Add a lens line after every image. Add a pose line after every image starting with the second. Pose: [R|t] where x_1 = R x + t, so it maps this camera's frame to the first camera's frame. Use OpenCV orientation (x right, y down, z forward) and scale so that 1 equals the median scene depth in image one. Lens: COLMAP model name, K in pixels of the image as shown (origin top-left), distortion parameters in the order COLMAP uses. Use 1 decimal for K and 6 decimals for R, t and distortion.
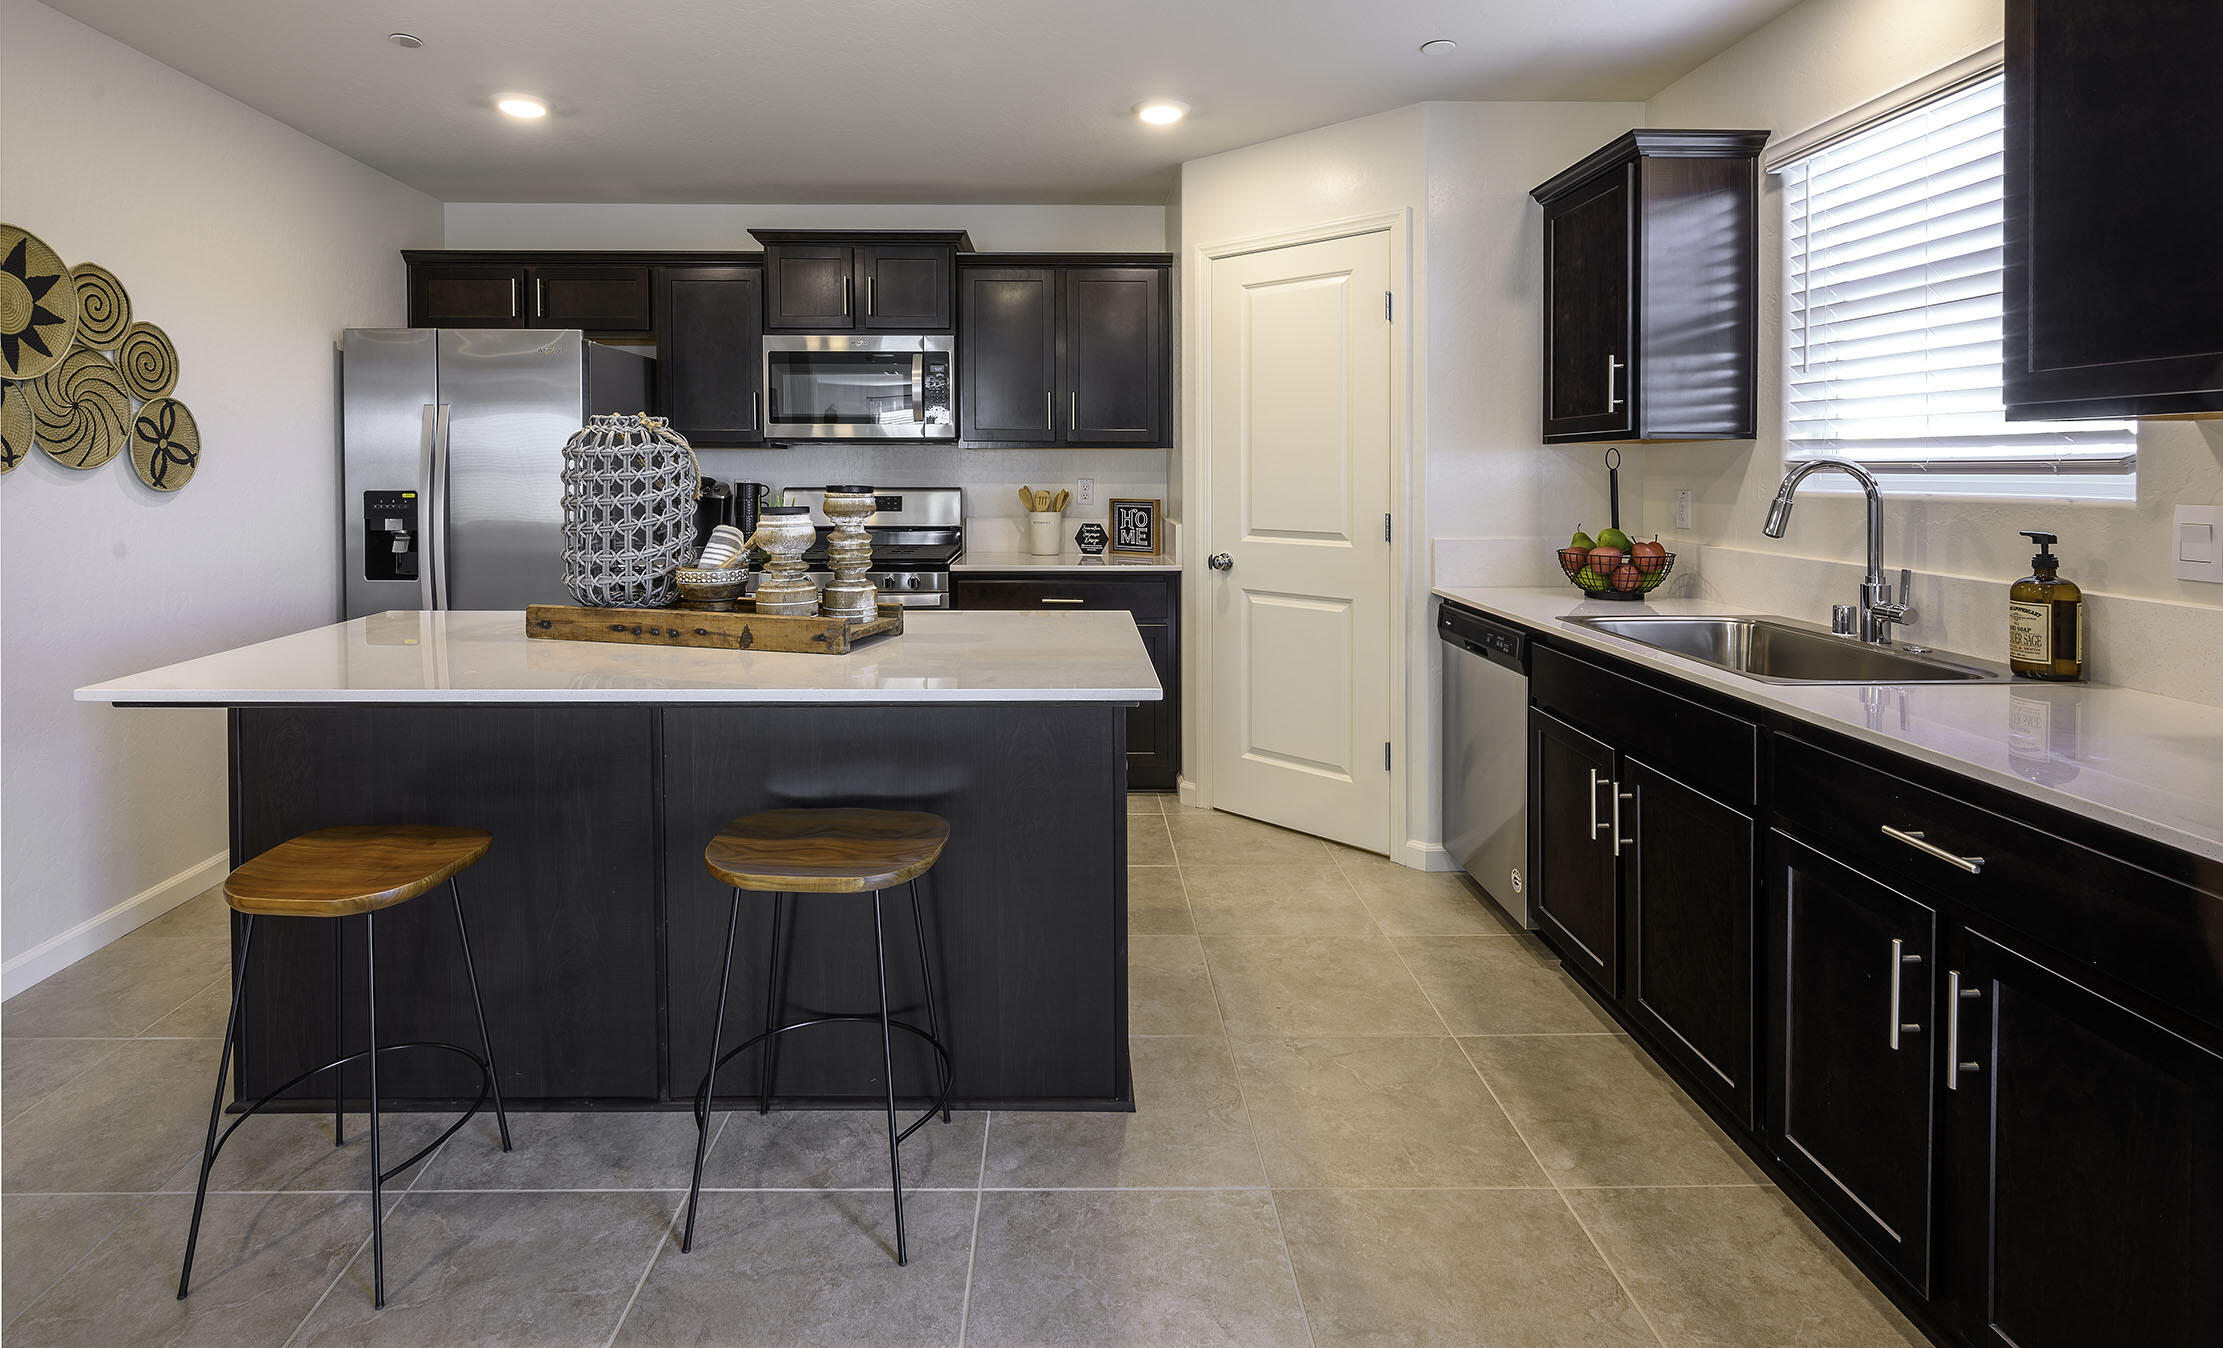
lens RADIAL K [[993.1, 0, 1056.7], [0, 993.1, 494.4], [0, 0, 1]] dist [0.020909, 0.000237]
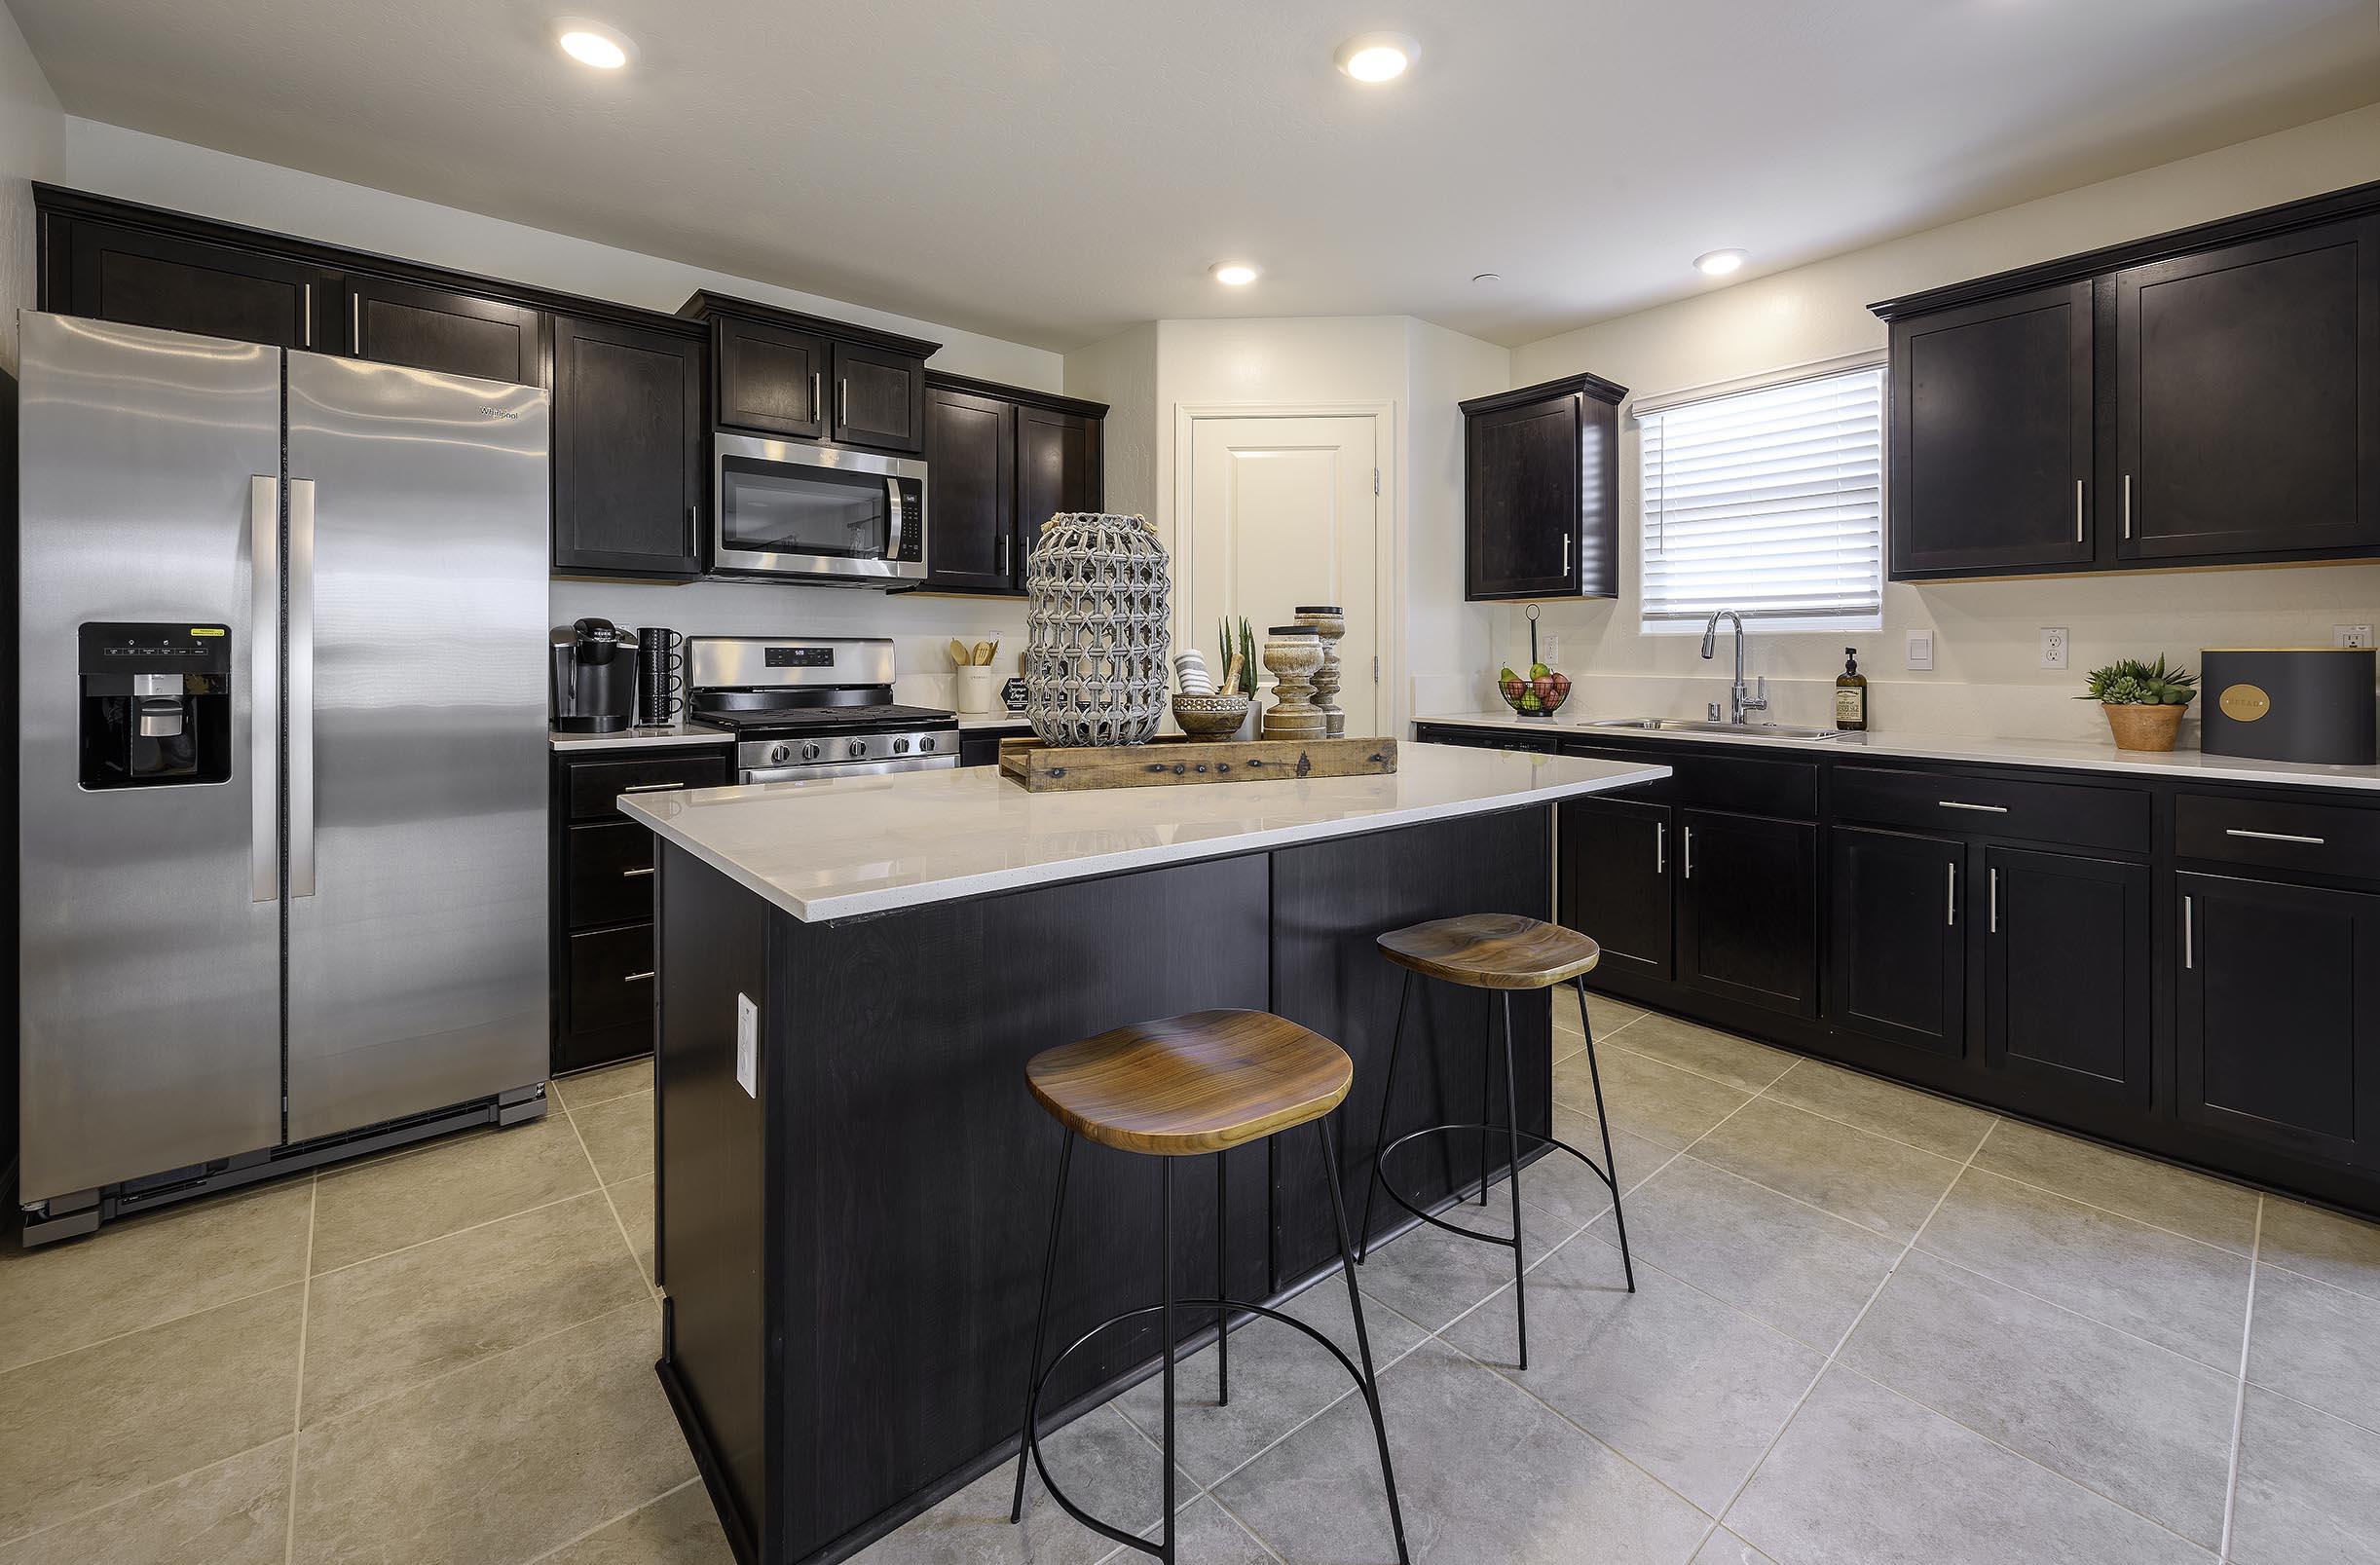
lens RADIAL K [[1030.4, 0, 1141.0], [0, 1030.4, 663.5], [0, 0, 1]] dist [-0.002152, -0.000359]
pose [[0.774589, -0.006142, 0.632435, -0.688281], [0.016968, 0.999795, -0.011072, 0.039256], [-0.632237, 0.019307, 0.774534, 0.240303]]
